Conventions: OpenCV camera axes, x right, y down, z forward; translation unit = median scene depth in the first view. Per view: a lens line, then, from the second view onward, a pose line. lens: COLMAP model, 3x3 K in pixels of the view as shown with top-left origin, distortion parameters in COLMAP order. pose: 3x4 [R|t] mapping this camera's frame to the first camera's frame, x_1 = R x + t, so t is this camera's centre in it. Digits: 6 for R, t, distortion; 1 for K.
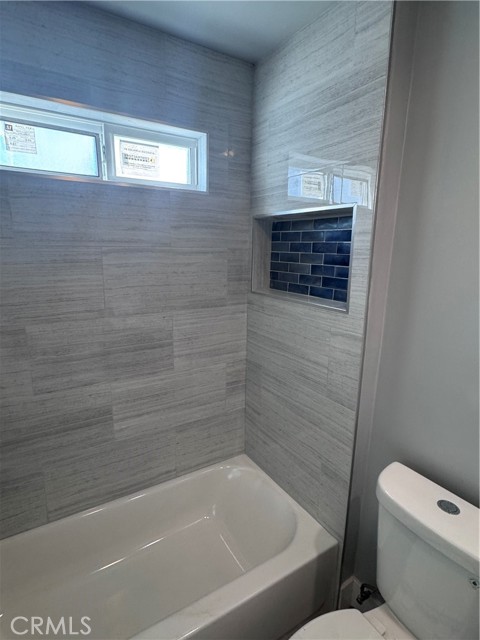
lens RADIAL K [[340.6, 0, 237.3], [0, 340.6, 319.8], [0, 0, 1]] dist [-0.002814, 0.002598]
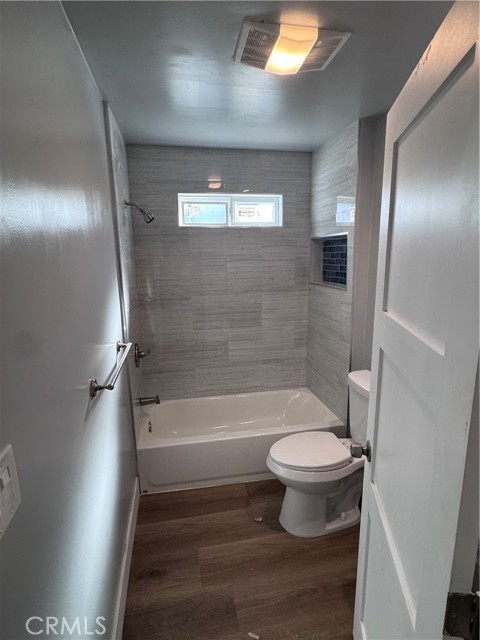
lens RADIAL K [[340.6, 0, 241.3], [0, 340.6, 320.3], [0, 0, 1]] dist [-0.002814, 0.002598]
pose [[0.935873, 0.036641, -0.350427, 0.349769], [-0.044573, 0.998899, -0.014595, 0.153226], [0.349507, 0.029279, 0.936476, -0.731704]]
